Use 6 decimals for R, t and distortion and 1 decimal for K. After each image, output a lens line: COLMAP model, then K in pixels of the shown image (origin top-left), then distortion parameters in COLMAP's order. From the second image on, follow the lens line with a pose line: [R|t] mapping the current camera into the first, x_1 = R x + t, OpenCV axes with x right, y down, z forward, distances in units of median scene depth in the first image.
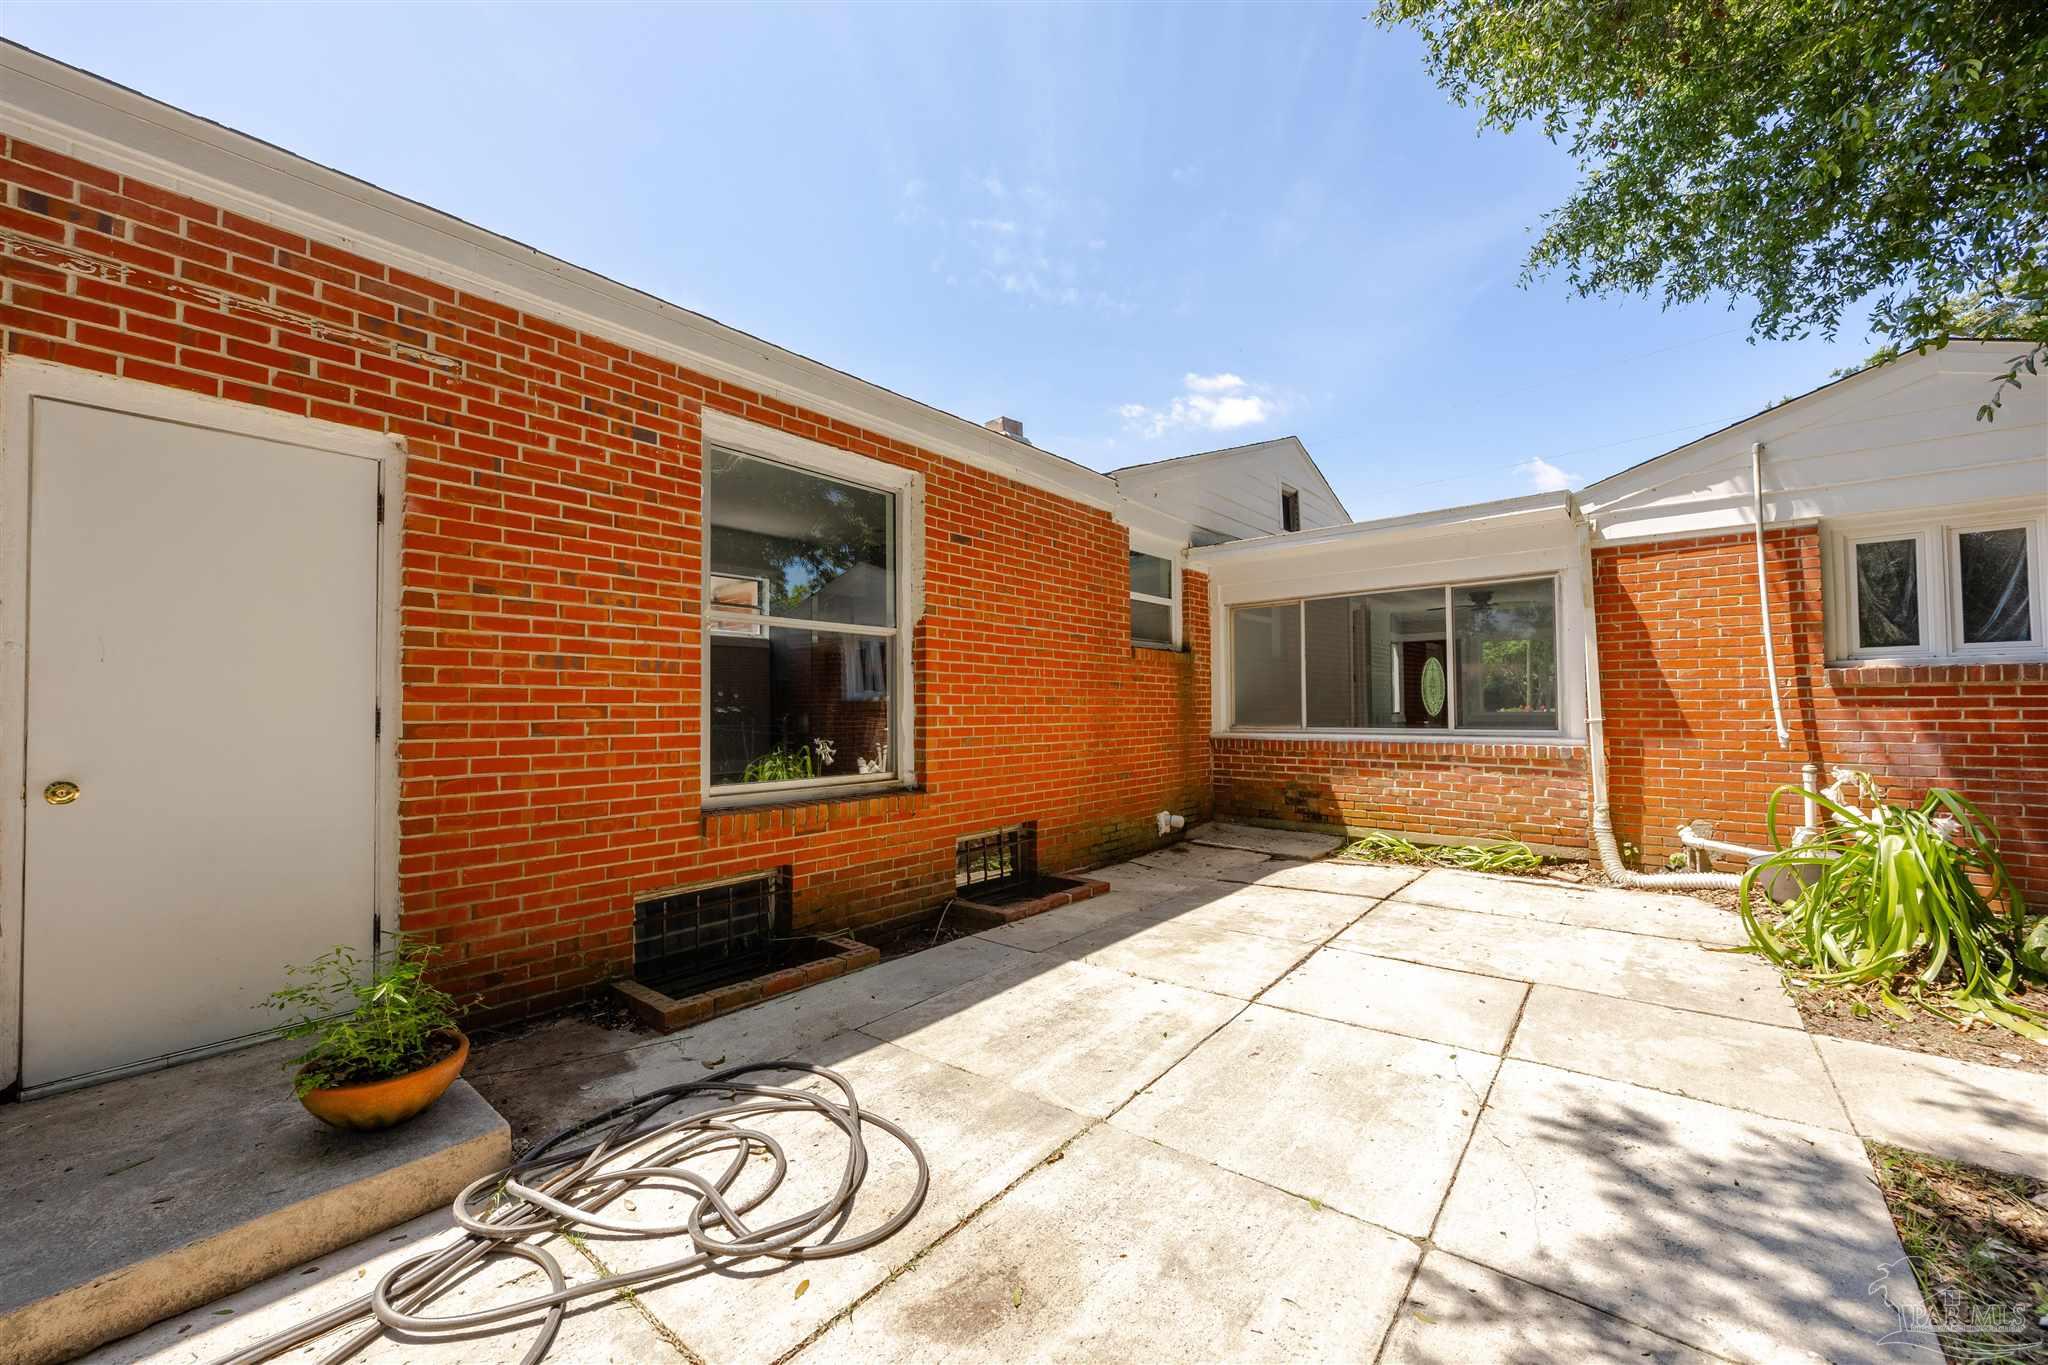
lens RADIAL K [[808.1, 0, 1030.4], [0, 808.1, 684.5], [0, 0, 1]] dist [0.003547, 0.000580]
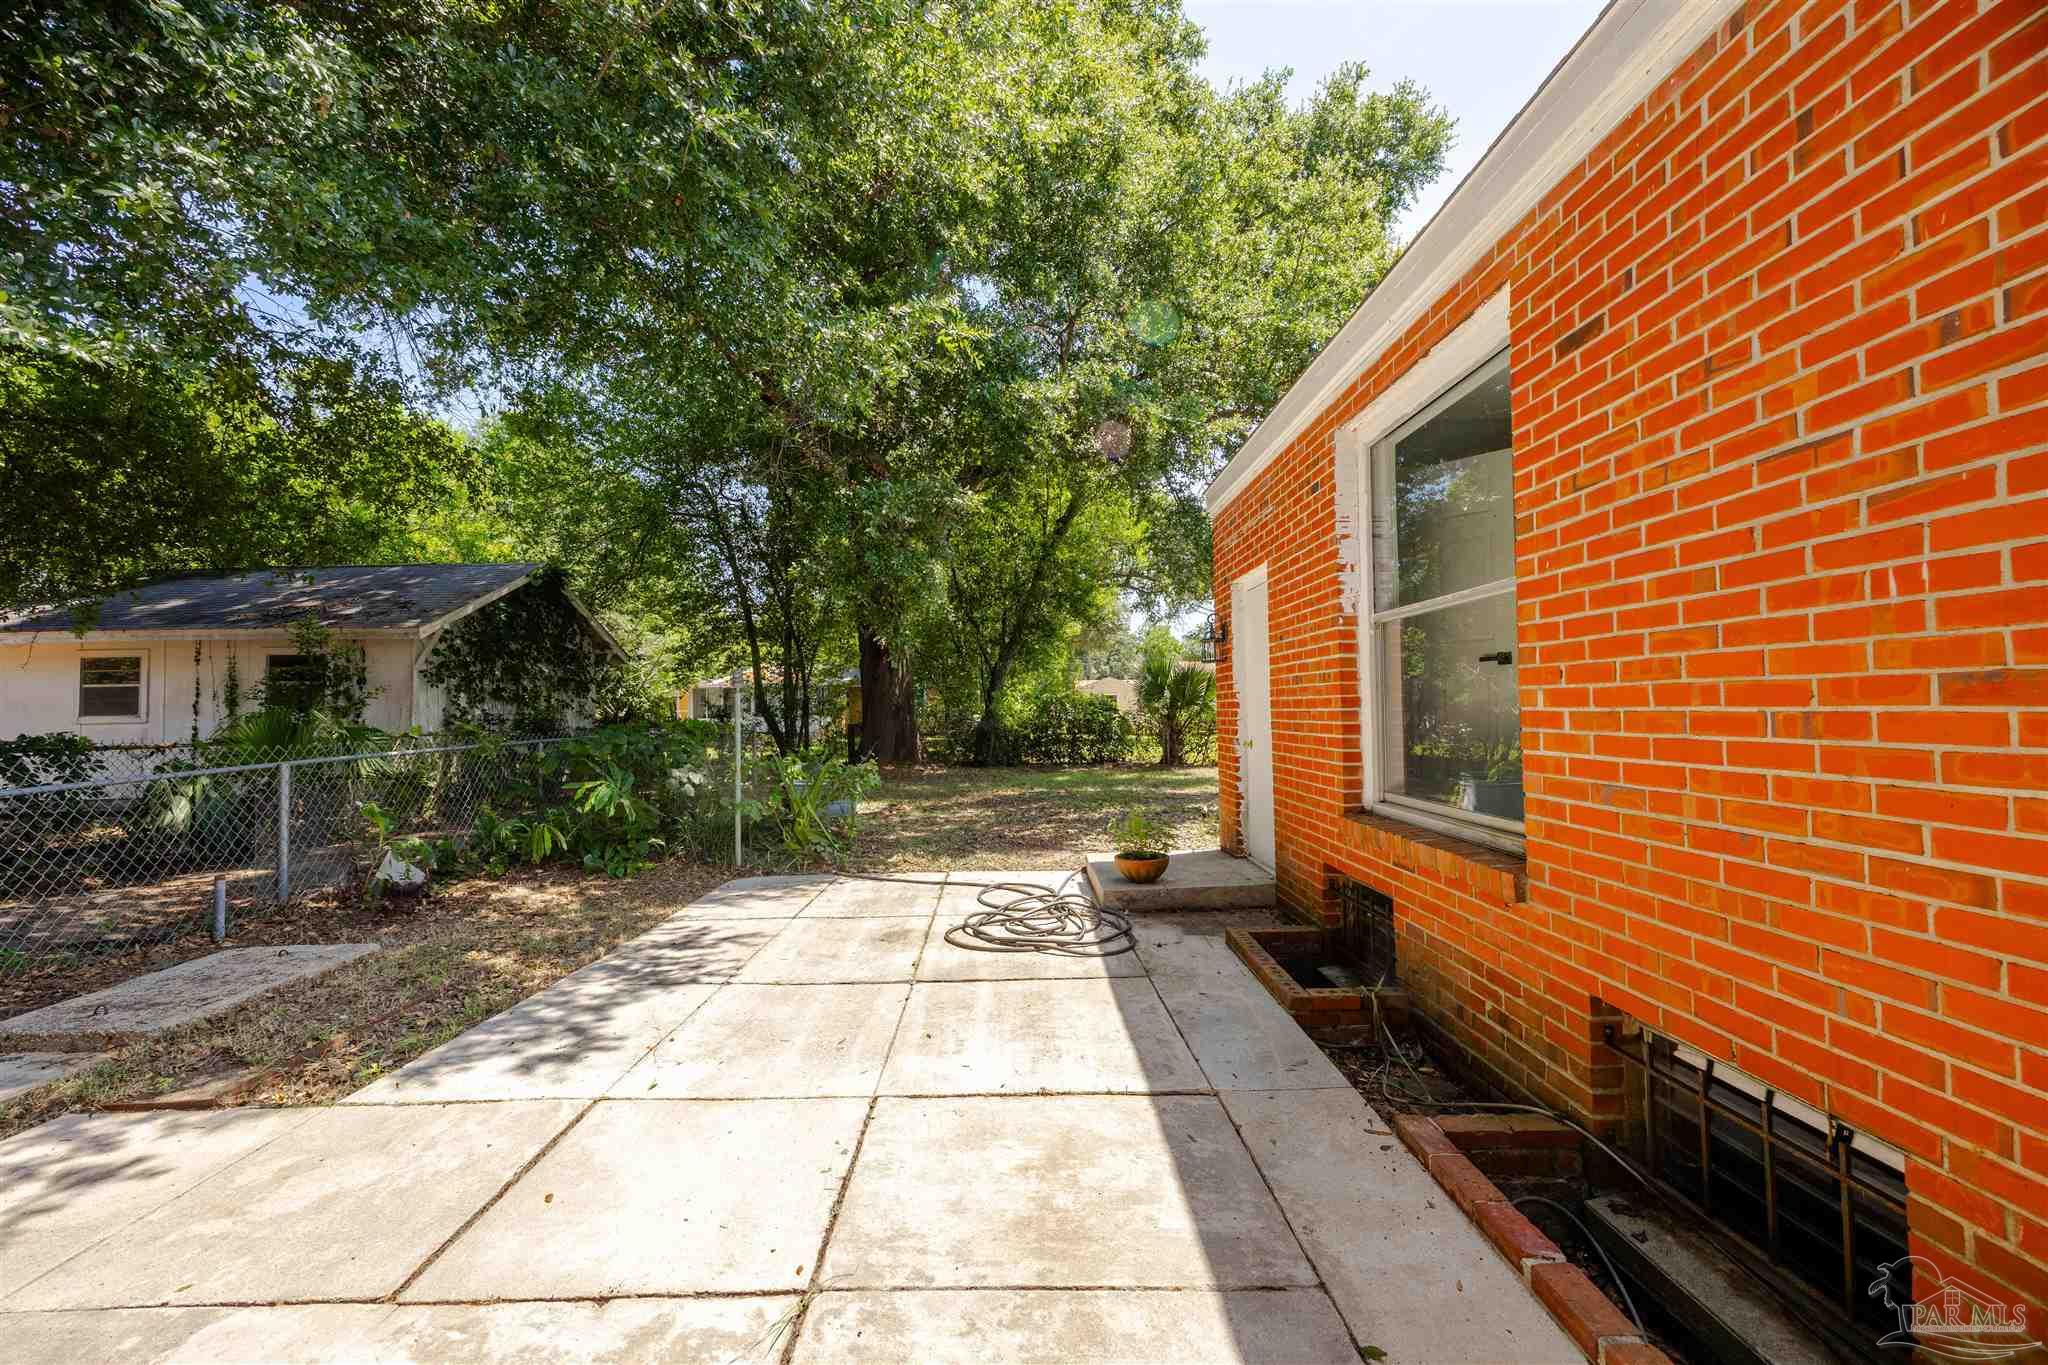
lens RADIAL K [[808.1, 0, 1029.7], [0, 808.1, 688.8], [0, 0, 1]] dist [0.003547, 0.000580]
pose [[-0.774714, -0.000720, -0.632312, 0.817023], [0.040683, 0.997871, -0.050981, 0.045987], [0.631002, -0.065220, -0.773035, 2.153573]]
